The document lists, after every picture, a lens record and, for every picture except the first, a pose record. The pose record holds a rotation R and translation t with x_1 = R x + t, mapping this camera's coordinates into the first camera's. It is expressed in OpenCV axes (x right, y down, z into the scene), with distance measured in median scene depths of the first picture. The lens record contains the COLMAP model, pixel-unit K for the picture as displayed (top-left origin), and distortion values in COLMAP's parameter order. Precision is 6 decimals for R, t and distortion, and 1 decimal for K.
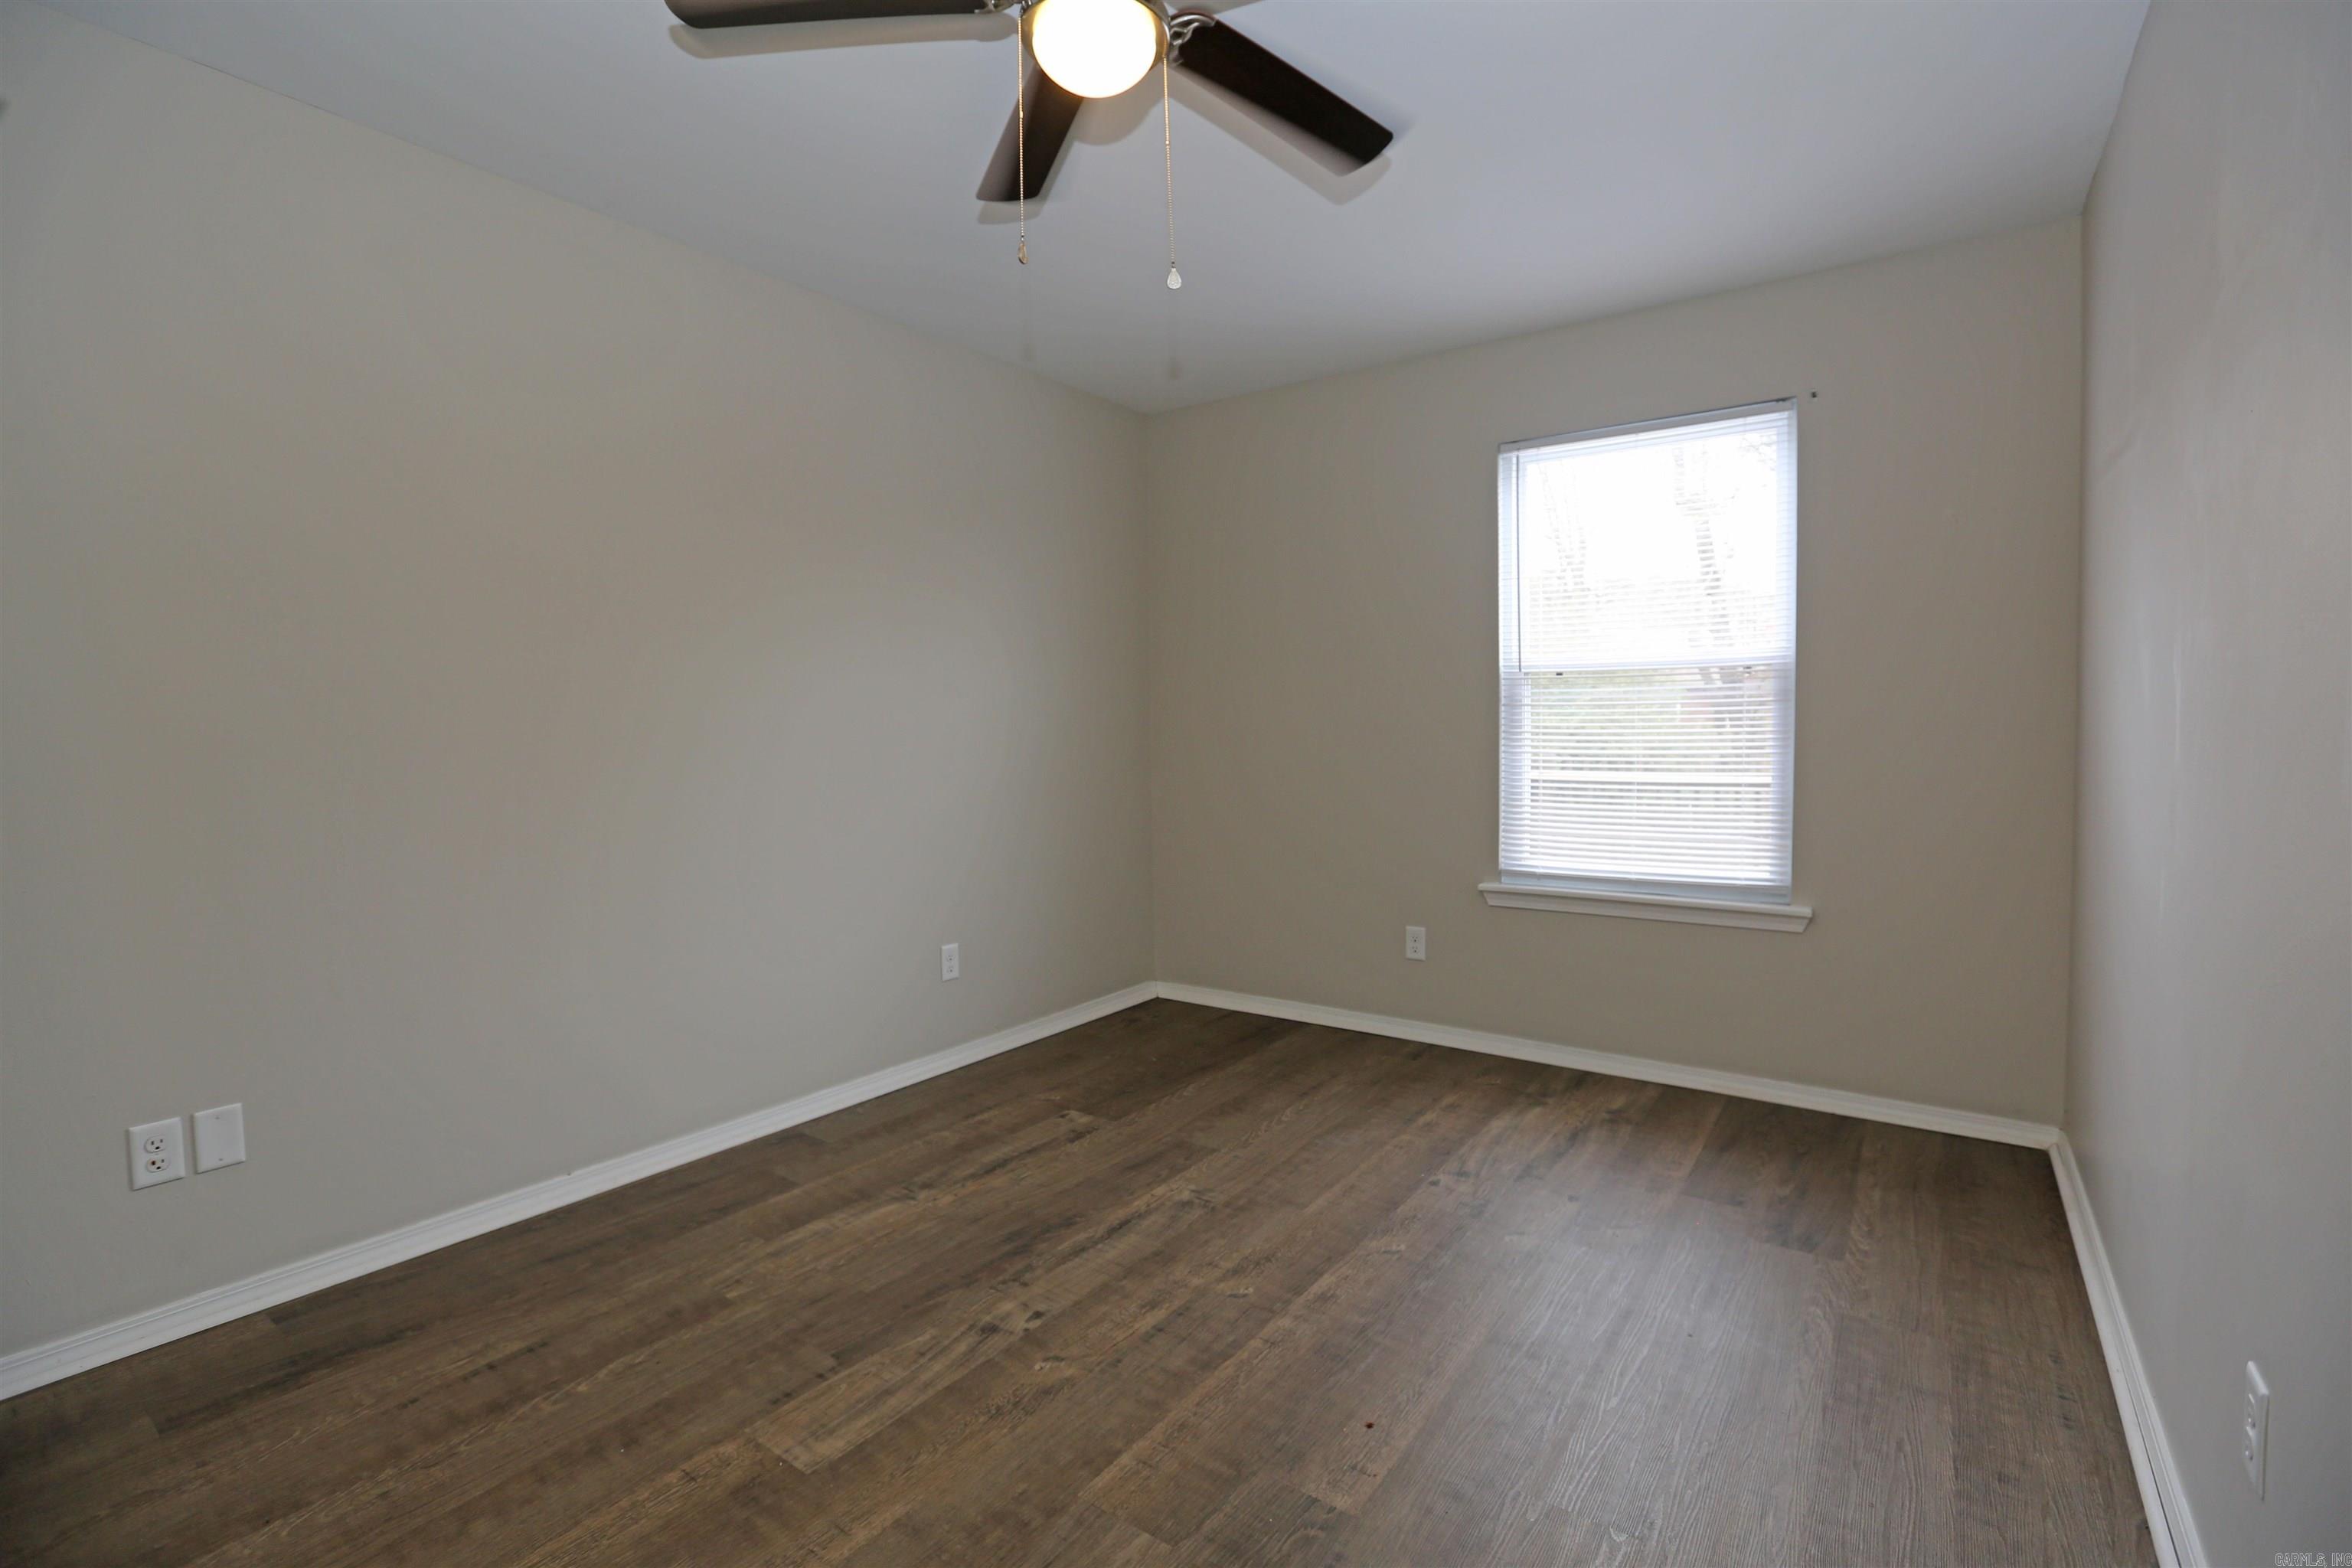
lens RADIAL K [[1061.8, 0, 1157.1], [0, 1061.8, 767.7], [0, 0, 1]] dist [-0.052839, 0.015927]
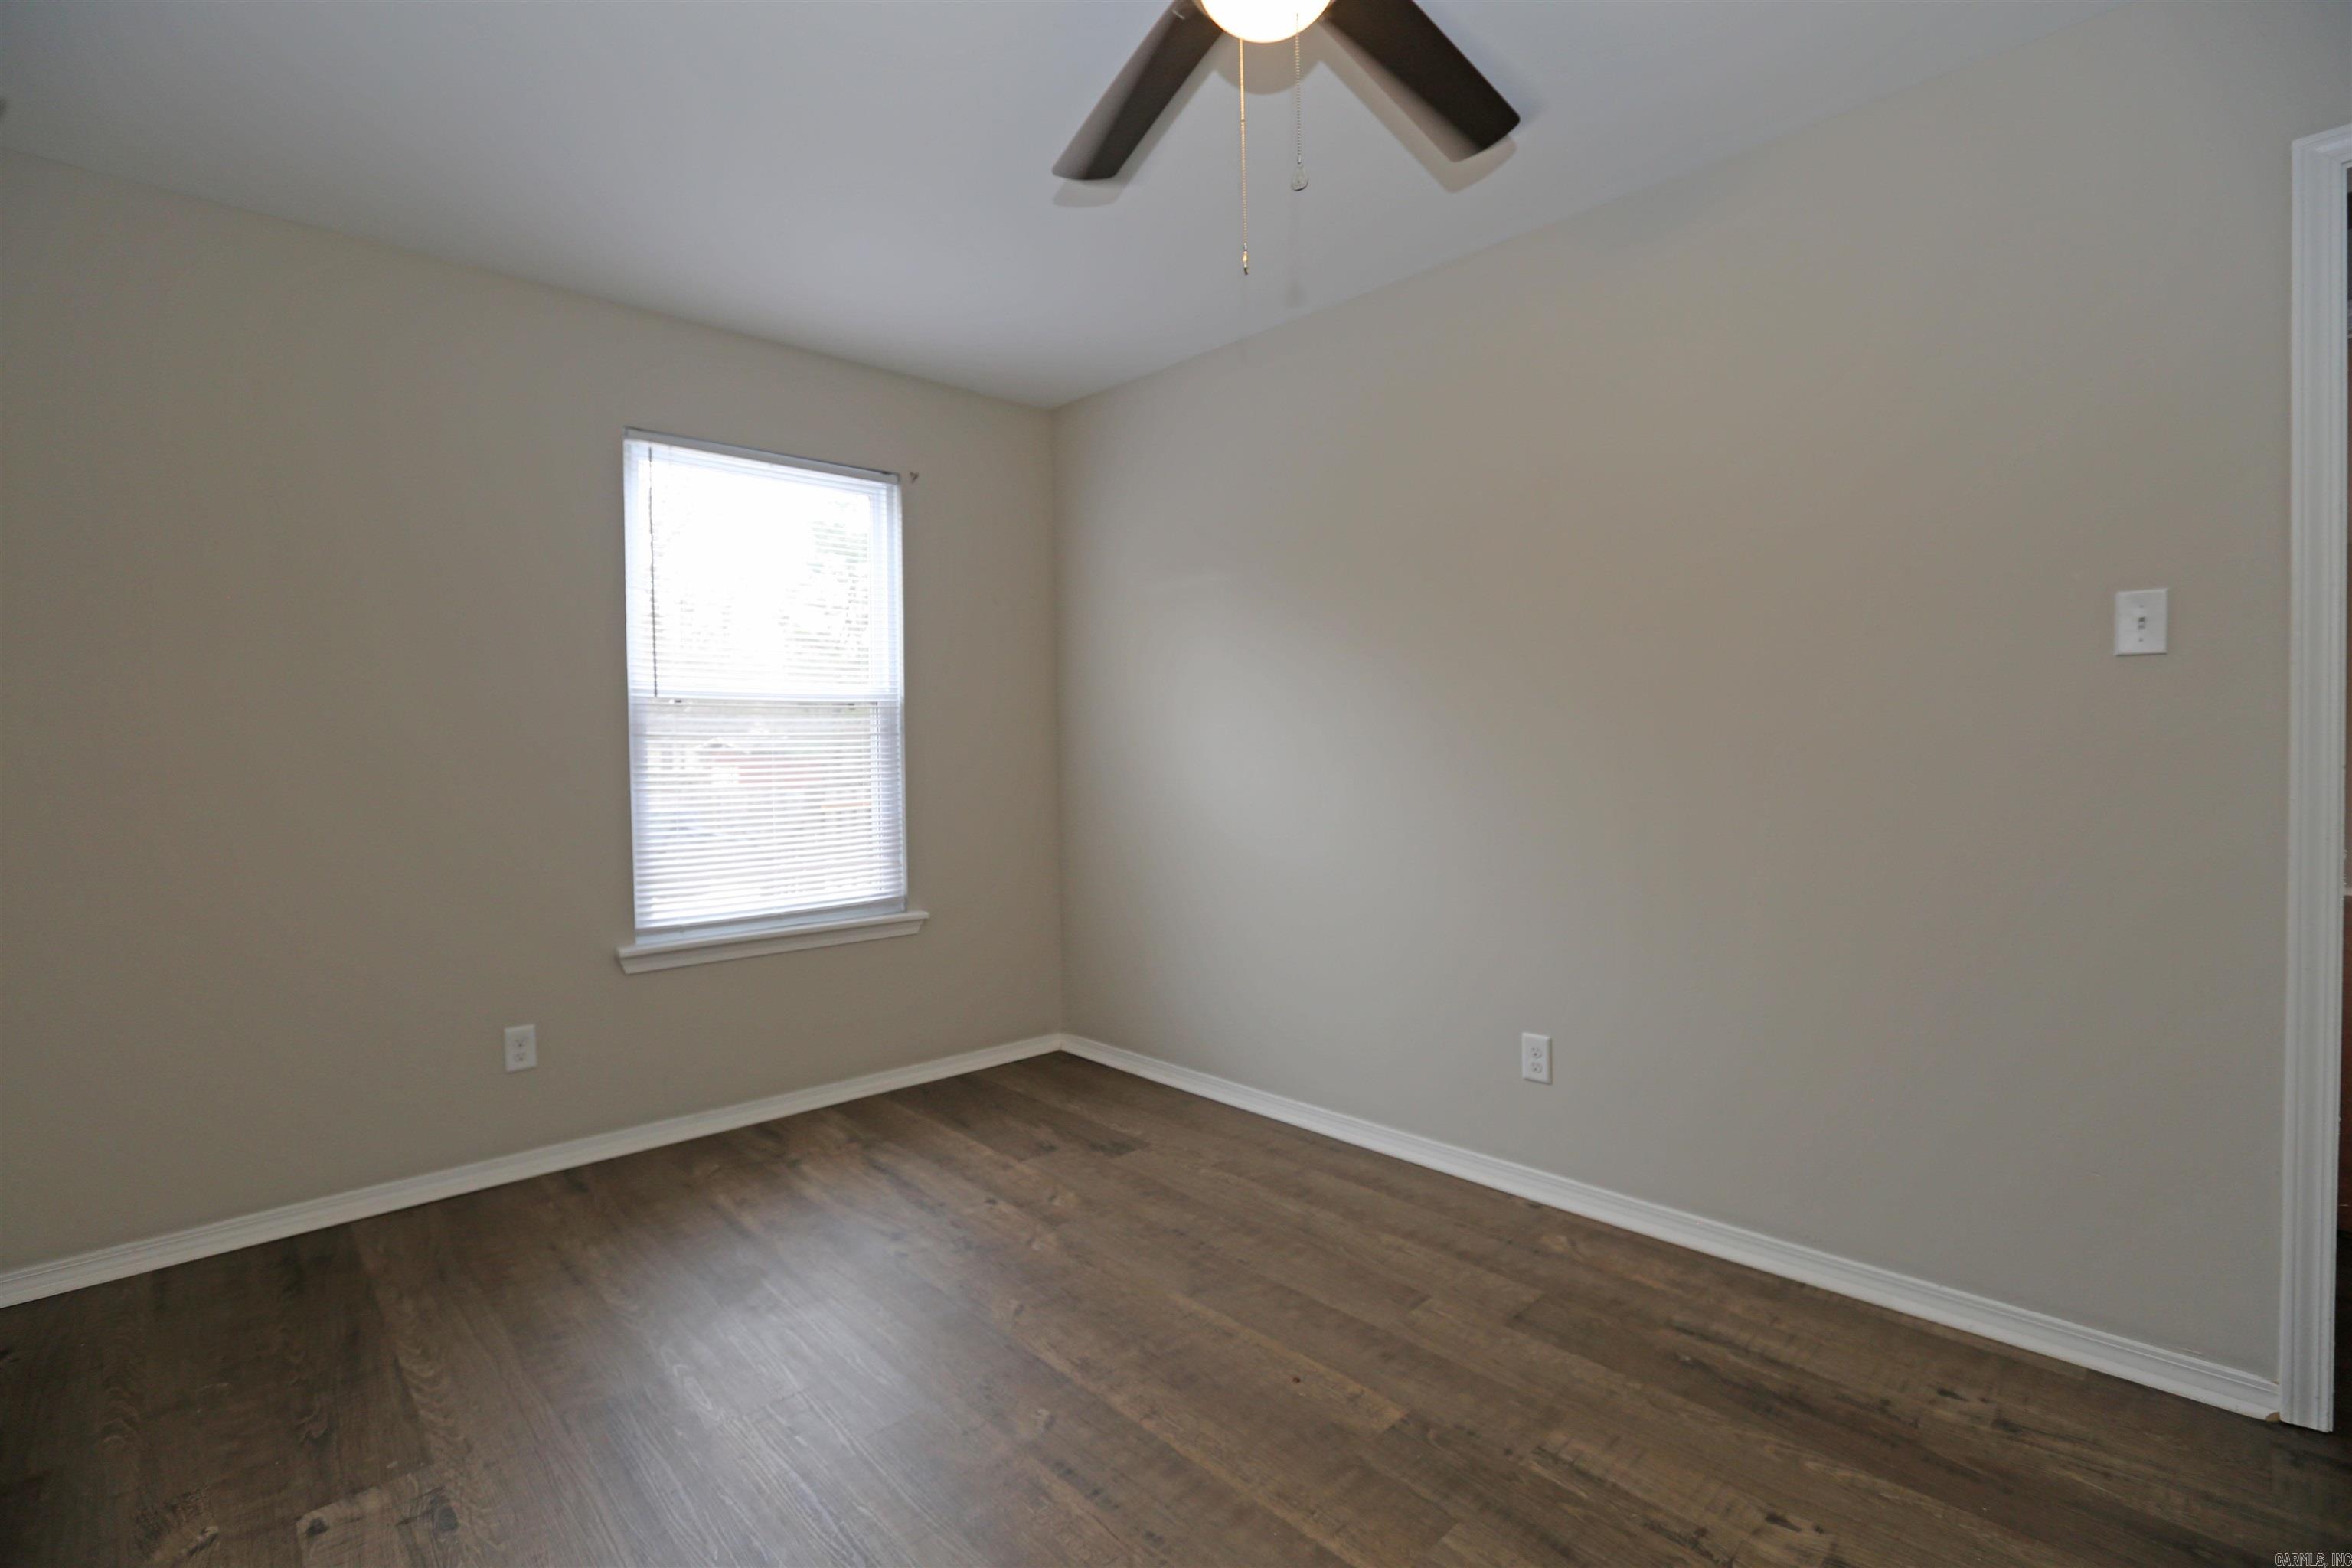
lens RADIAL K [[1061.8, 0, 1173.4], [0, 1061.8, 776.5], [0, 0, 1]] dist [-0.052839, 0.015927]
pose [[0.172777, -0.016010, 0.984831, -0.549444], [0.050686, 0.998688, 0.007343, -0.013035], [-0.983656, 0.048648, 0.173361, 0.554668]]
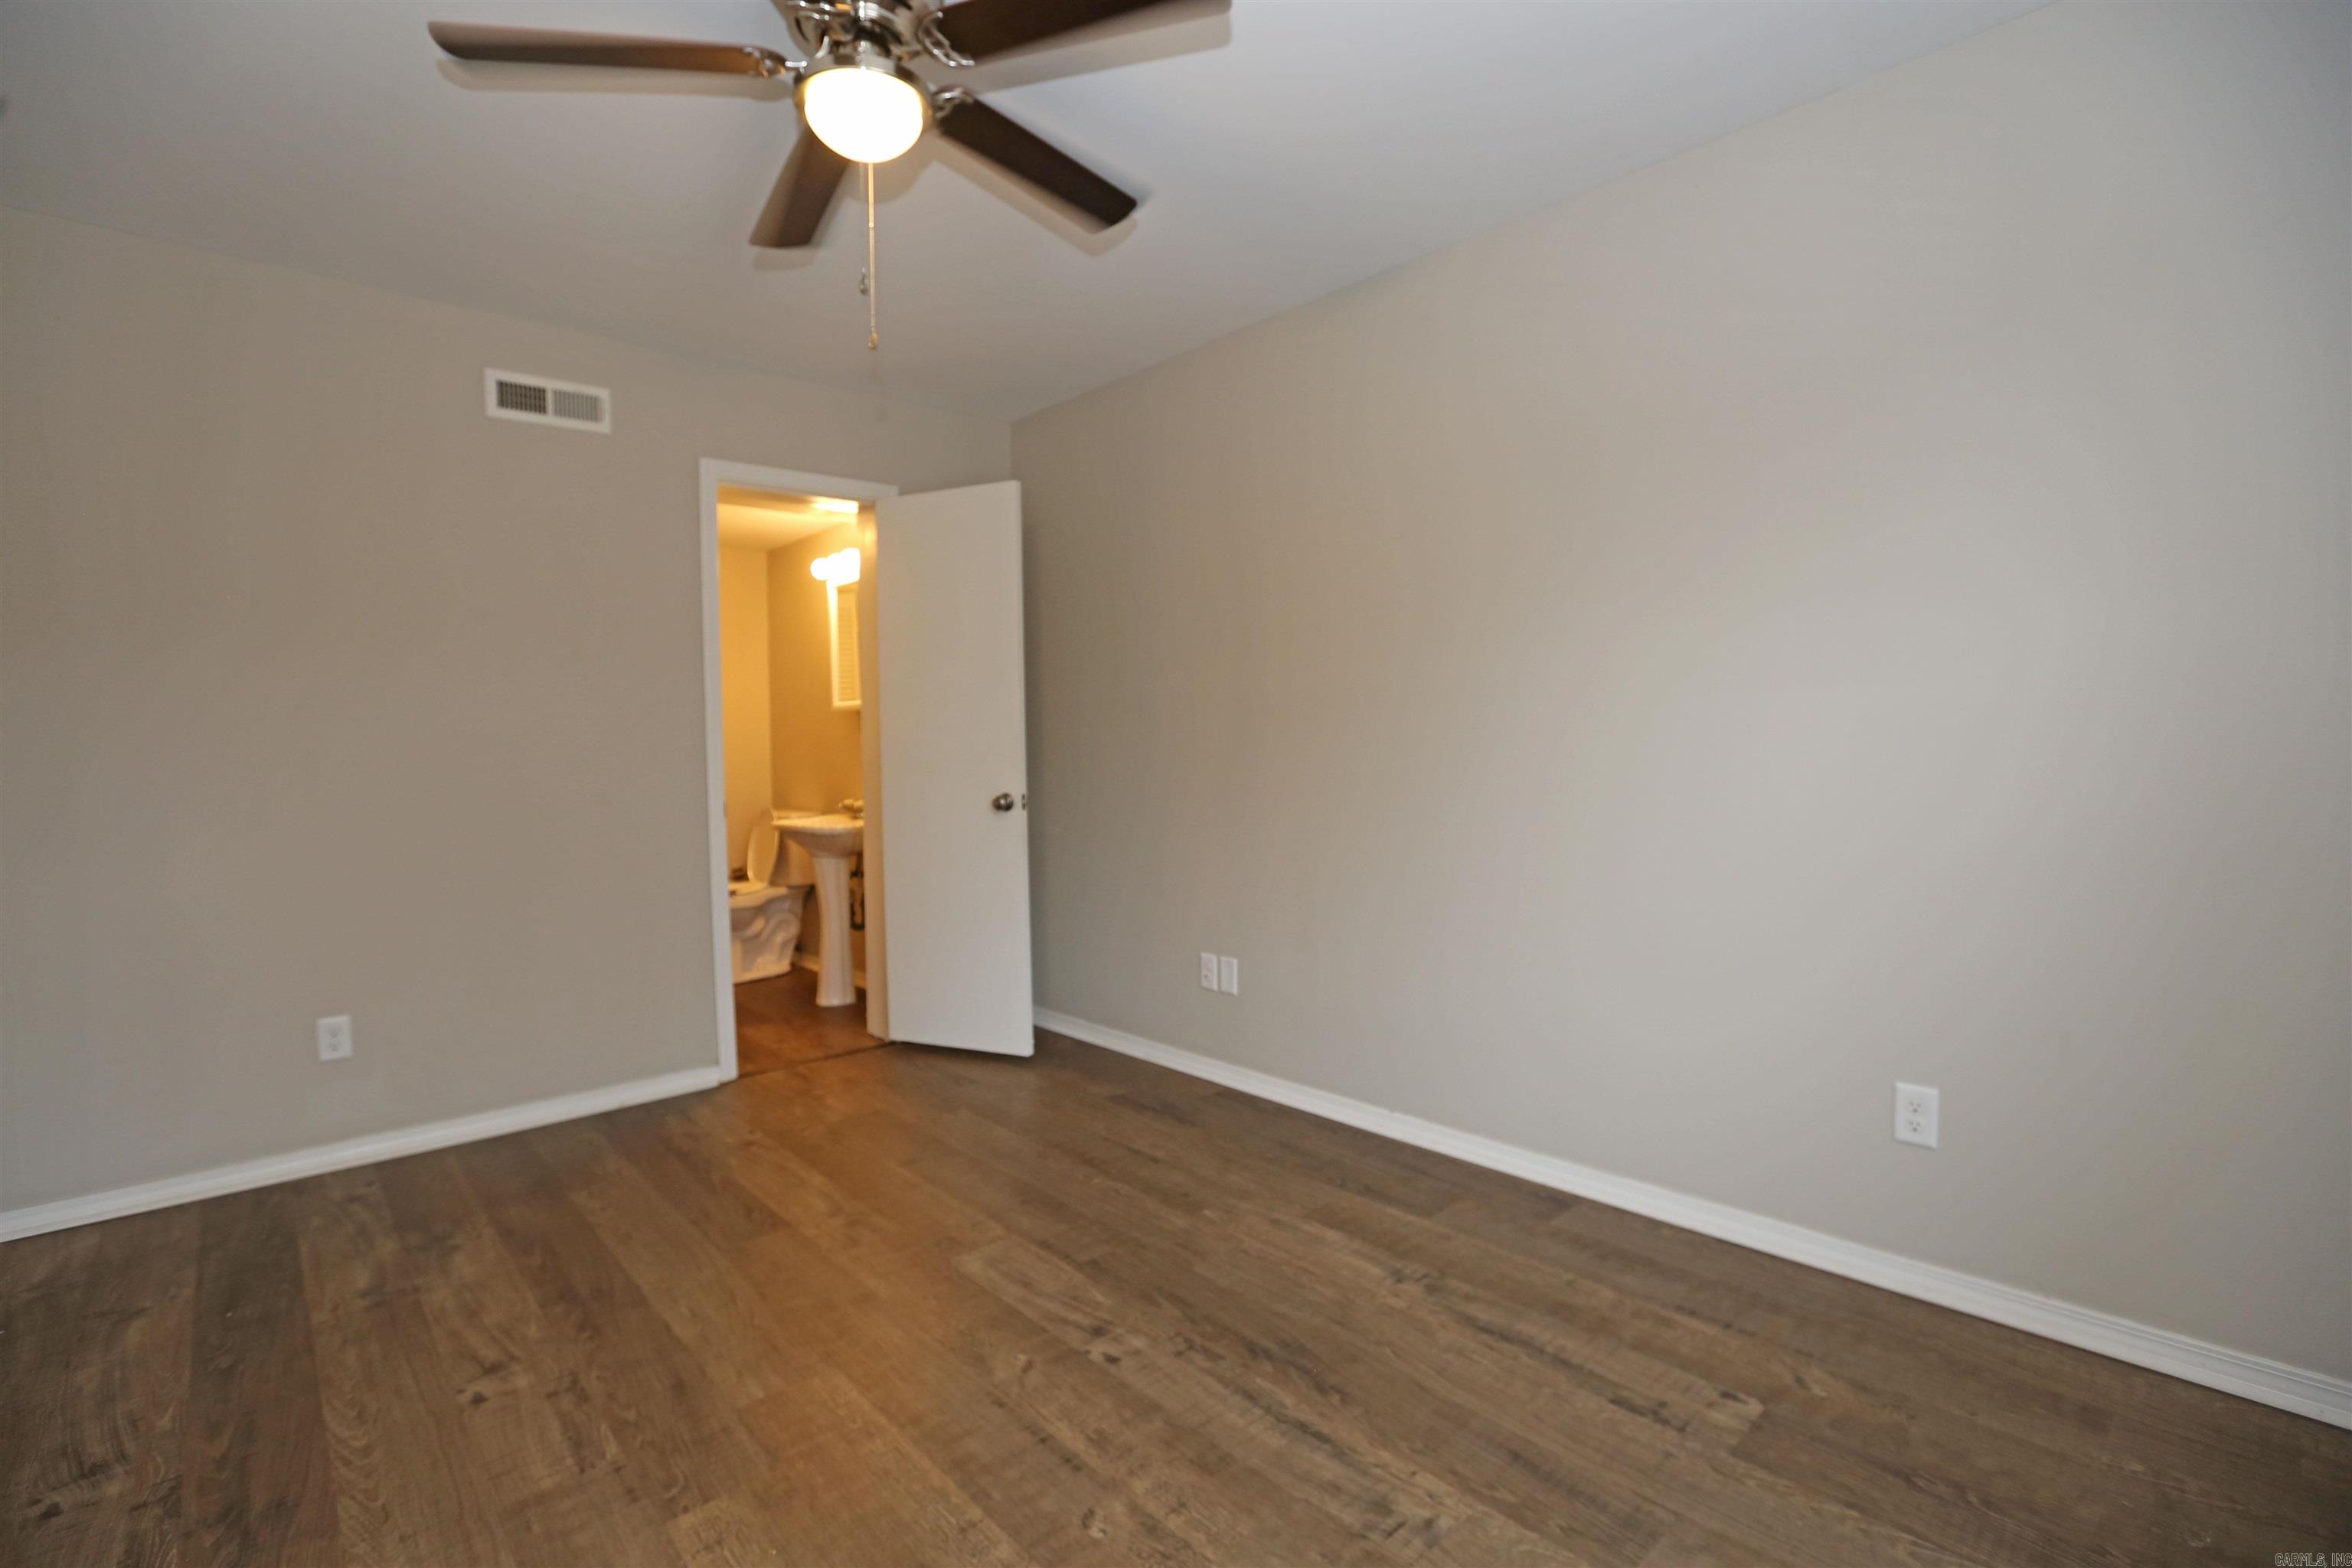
lens RADIAL K [[1061.8, 0, 1187.3], [0, 1061.8, 775.1], [0, 0, 1]] dist [-0.052839, 0.015927]
pose [[-0.186353, 0.042130, -0.981579, 0.564302], [-0.020038, 0.998709, 0.046670, -0.032233], [0.982279, 0.028366, -0.185268, 0.898778]]
